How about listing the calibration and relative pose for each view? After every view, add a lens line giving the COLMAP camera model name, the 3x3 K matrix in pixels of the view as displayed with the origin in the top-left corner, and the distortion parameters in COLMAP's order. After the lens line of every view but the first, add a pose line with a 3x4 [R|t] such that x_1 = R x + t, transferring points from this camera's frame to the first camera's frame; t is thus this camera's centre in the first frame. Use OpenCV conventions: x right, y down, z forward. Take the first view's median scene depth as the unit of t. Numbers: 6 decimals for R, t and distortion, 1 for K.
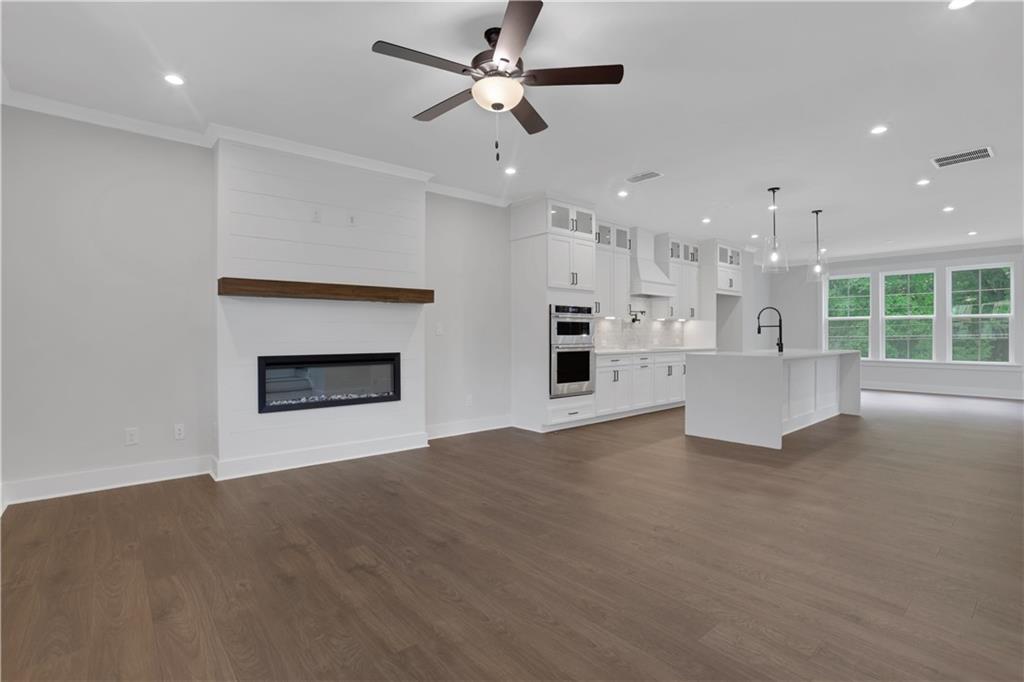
lens RADIAL K [[488.2, 0, 510.3], [0, 488.2, 336.5], [0, 0, 1]] dist [-0.075351, 0.033250]
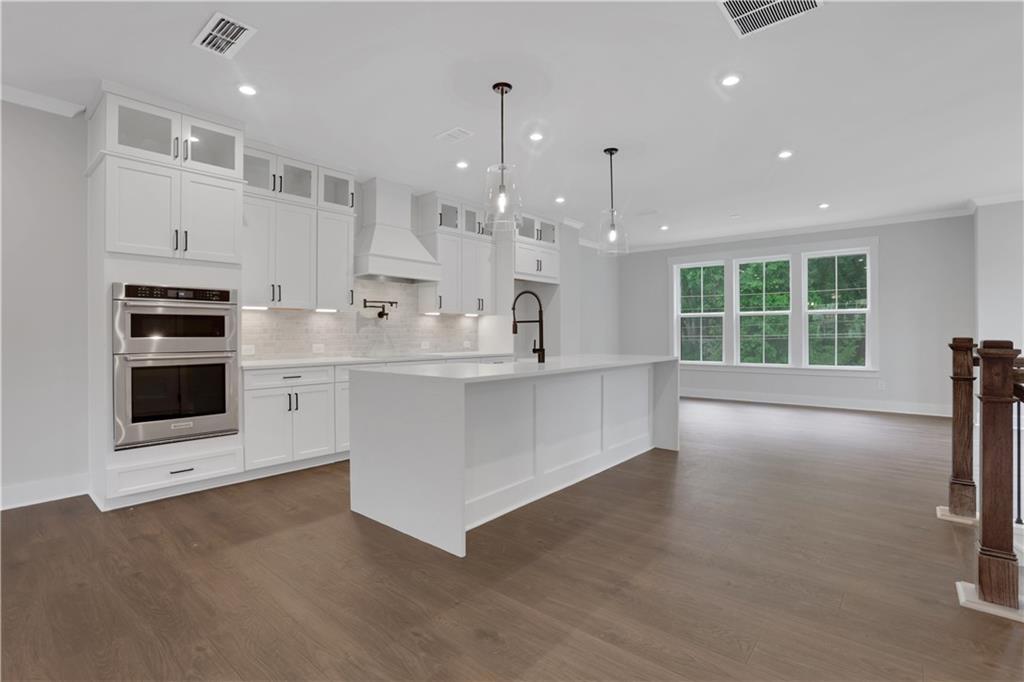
lens RADIAL K [[488.2, 0, 510.3], [0, 488.2, 336.5], [0, 0, 1]] dist [-0.075351, 0.033250]
pose [[0.986649, -0.003107, 0.162832, 0.325219], [0.002924, 0.999995, 0.001362, -0.002572], [-0.162835, -0.000868, 0.986653, 0.289054]]
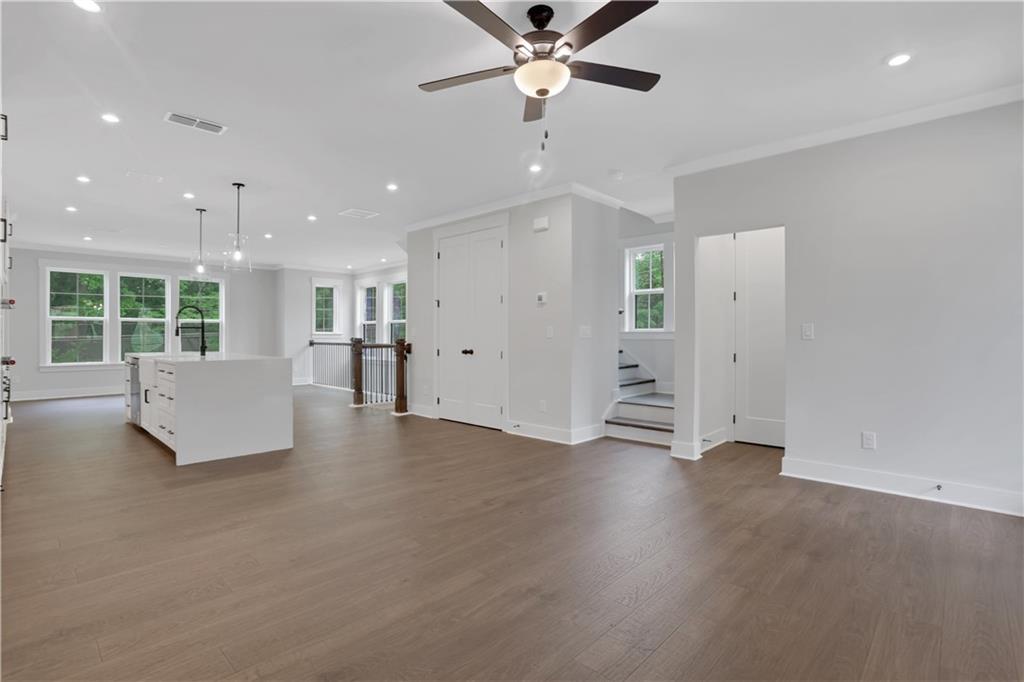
lens RADIAL K [[496.2, 0, 503.6], [0, 496.2, 340.3], [0, 0, 1]] dist [-0.065162, 0.031097]
pose [[-0.090423, -0.008451, 0.995868, -0.325115], [0.004388, 0.999951, 0.008884, -0.002582], [-0.995894, 0.005173, -0.090382, 0.392181]]
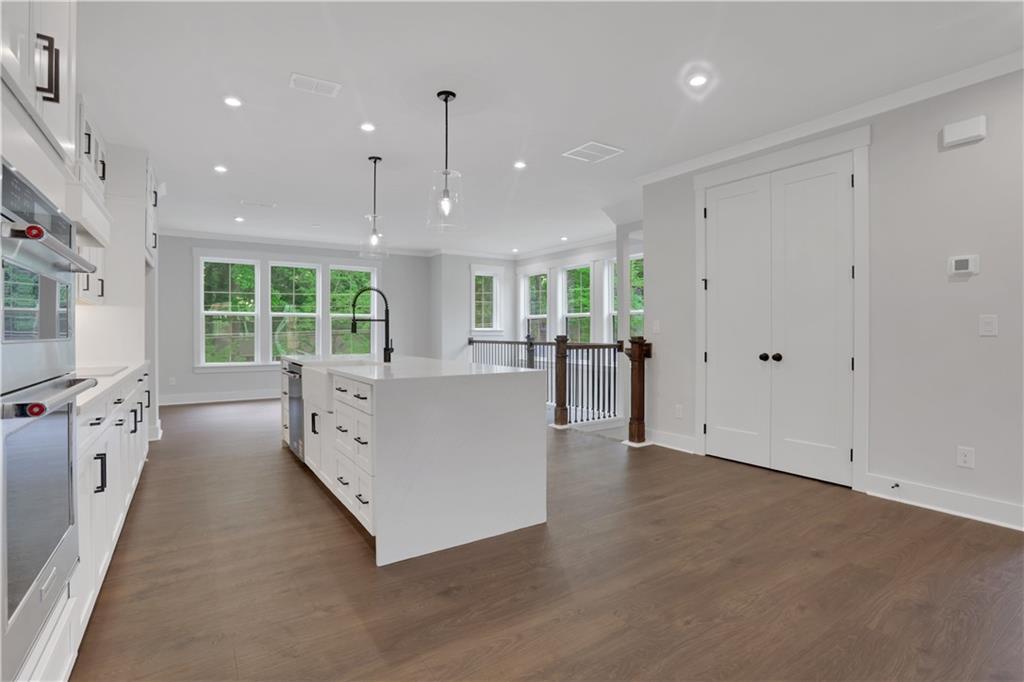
lens RADIAL K [[488.2, 0, 510.3], [0, 488.2, 336.5], [0, 0, 1]] dist [-0.075351, 0.033250]
pose [[0.110357, -0.008245, 0.993858, -0.035672], [0.006276, 0.999951, 0.007598, -0.003864], [-0.993872, 0.005399, 0.110404, 0.595621]]
